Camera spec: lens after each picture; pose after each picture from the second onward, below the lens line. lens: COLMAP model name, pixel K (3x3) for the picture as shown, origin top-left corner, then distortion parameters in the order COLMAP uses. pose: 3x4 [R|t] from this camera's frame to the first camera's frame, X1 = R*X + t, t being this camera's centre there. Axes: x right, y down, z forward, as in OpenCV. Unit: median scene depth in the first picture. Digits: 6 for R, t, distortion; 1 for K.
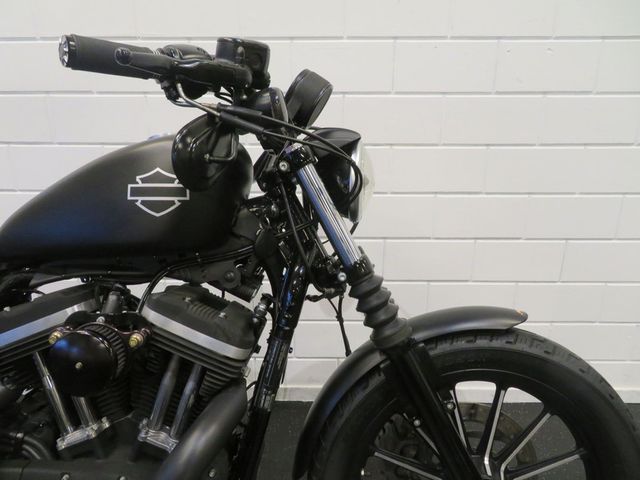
lens RADIAL K [[459.3, 0, 320.0], [0, 459.3, 240.0], [0, 0, 1]] dist [-0.008510, 0.001235]
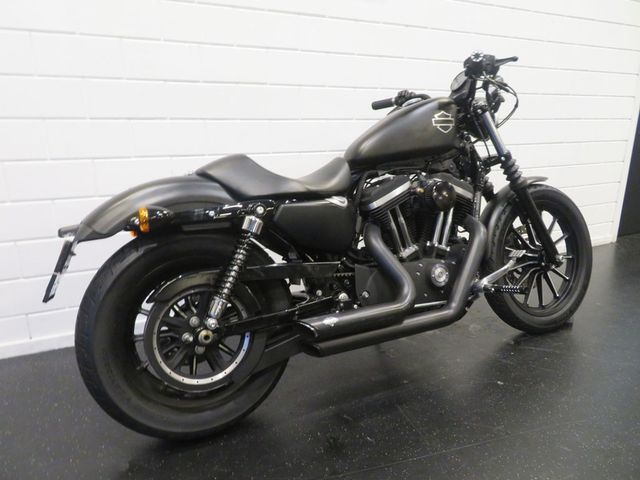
lens RADIAL K [[459.3, 0, 320.0], [0, 459.3, 240.0], [0, 0, 1]] dist [-0.008510, 0.001235]
pose [[0.866180, -0.120006, 0.485108, -1.857456], [0.110391, 0.992706, 0.048467, 0.256684], [-0.487386, 0.011570, 0.873110, -0.531662]]
